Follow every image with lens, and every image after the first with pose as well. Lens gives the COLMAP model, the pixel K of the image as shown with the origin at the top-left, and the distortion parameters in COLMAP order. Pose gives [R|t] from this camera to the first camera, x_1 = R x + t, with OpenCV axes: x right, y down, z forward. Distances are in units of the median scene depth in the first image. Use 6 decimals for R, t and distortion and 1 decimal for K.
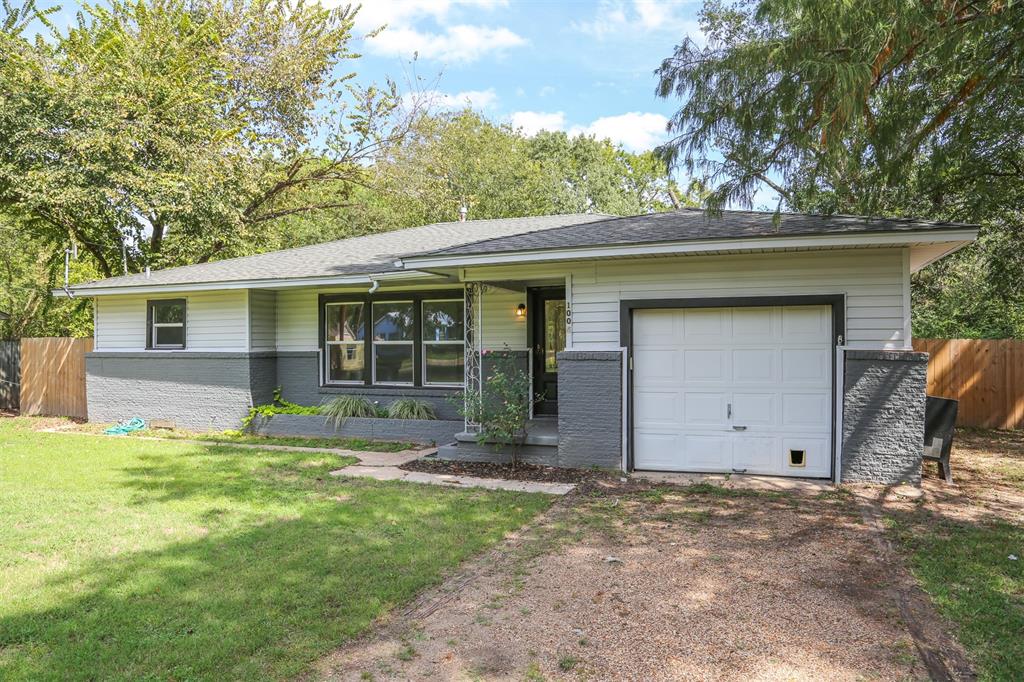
lens RADIAL K [[713.2, 0, 507.2], [0, 713.2, 340.1], [0, 0, 1]] dist [-0.079600, 0.024410]
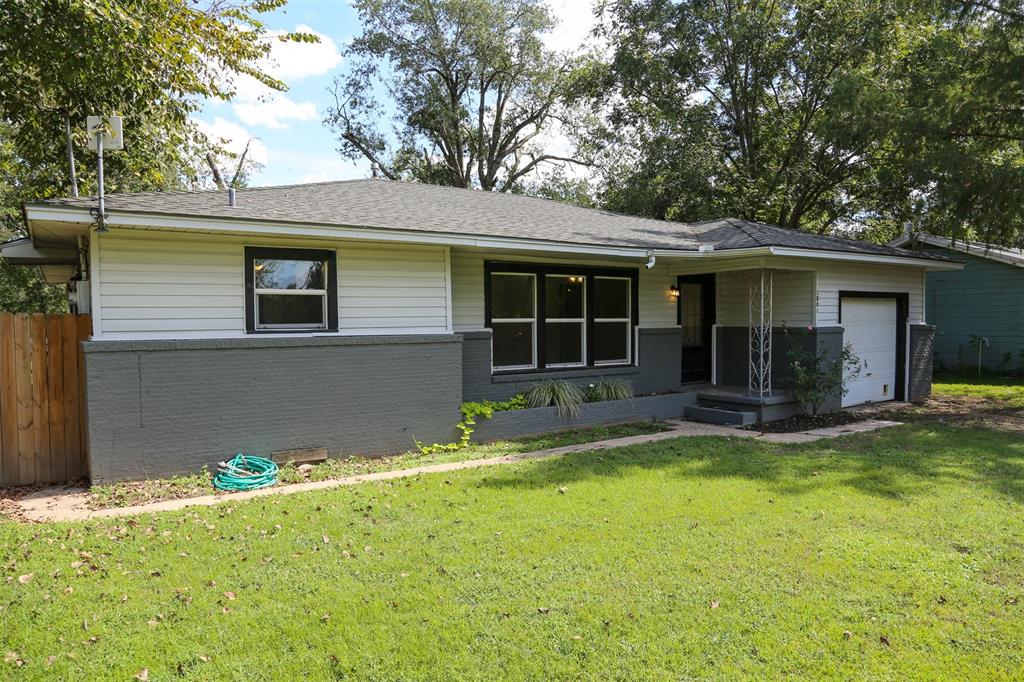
lens RADIAL K [[713.2, 0, 517.8], [0, 713.2, 348.3], [0, 0, 1]] dist [-0.079600, 0.024410]
pose [[0.545024, -0.033165, 0.837764, -1.046956], [-0.000933, 0.999193, 0.040162, 0.002804], [-0.838420, -0.022671, 0.544553, 0.597229]]
